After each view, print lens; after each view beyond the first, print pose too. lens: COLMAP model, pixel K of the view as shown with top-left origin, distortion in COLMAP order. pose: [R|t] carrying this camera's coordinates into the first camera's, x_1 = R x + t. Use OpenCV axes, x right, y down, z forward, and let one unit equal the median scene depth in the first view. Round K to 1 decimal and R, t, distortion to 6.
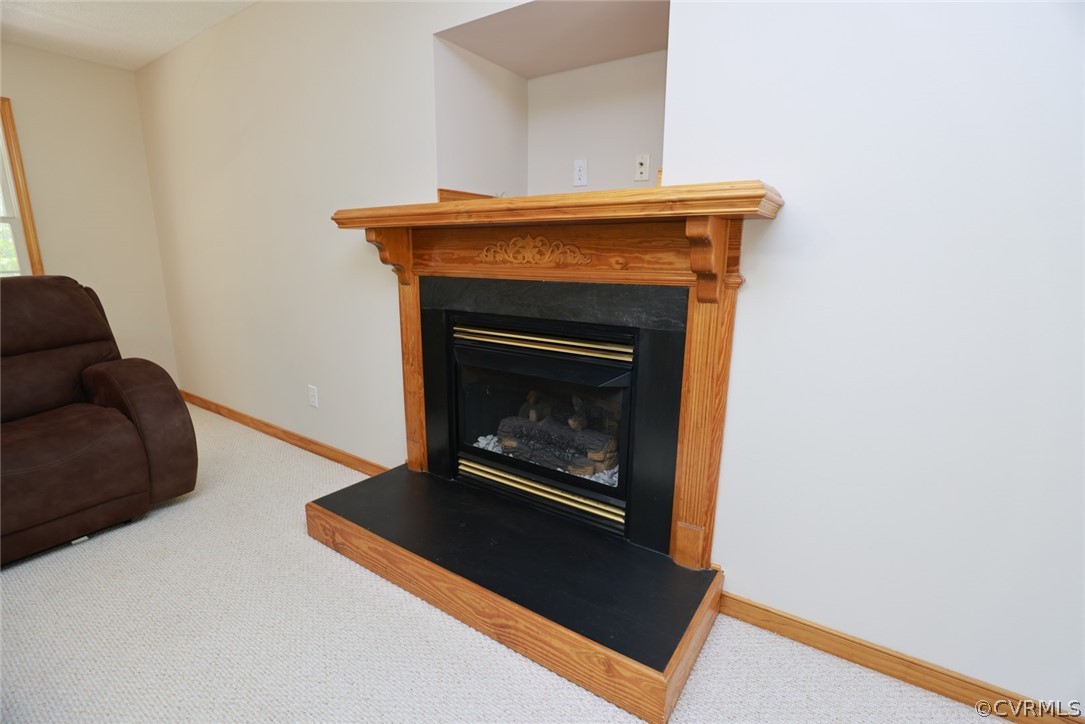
lens RADIAL K [[495.6, 0, 547.8], [0, 495.6, 364.4], [0, 0, 1]] dist [-0.033957, 0.003924]
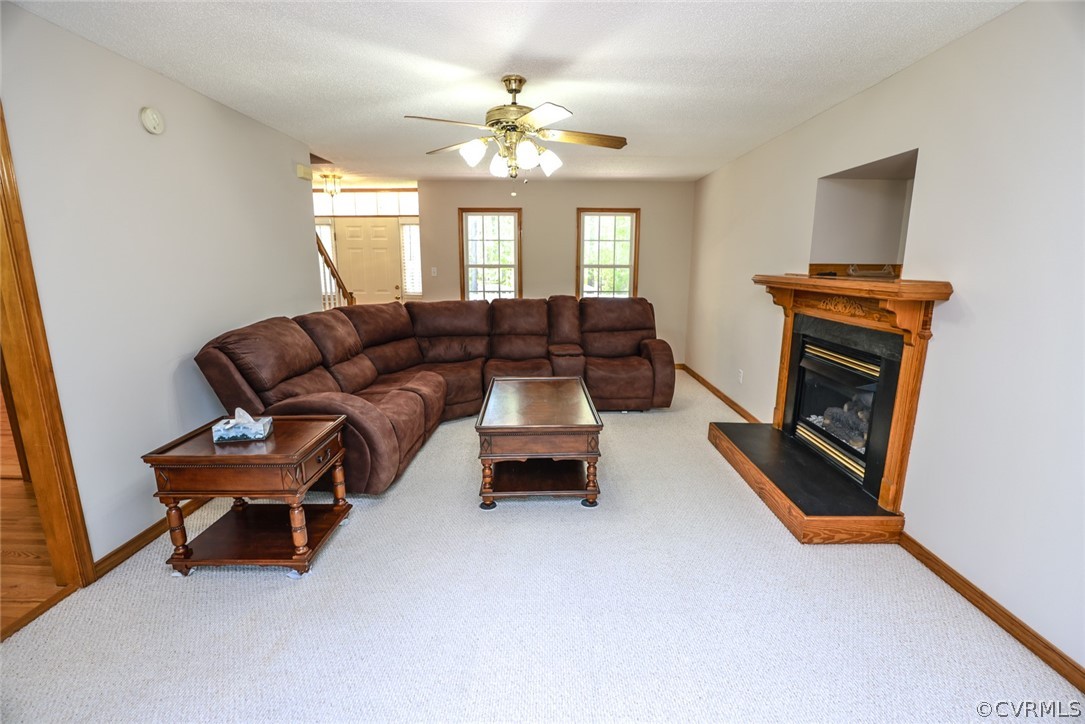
lens RADIAL K [[495.6, 0, 547.8], [0, 495.6, 364.4], [0, 0, 1]] dist [-0.033957, 0.003924]
pose [[0.553190, 0.162816, -0.816990, 0.742205], [-0.182424, 0.980588, 0.071899, 0.032311], [0.812836, 0.109264, 0.572153, -0.700945]]
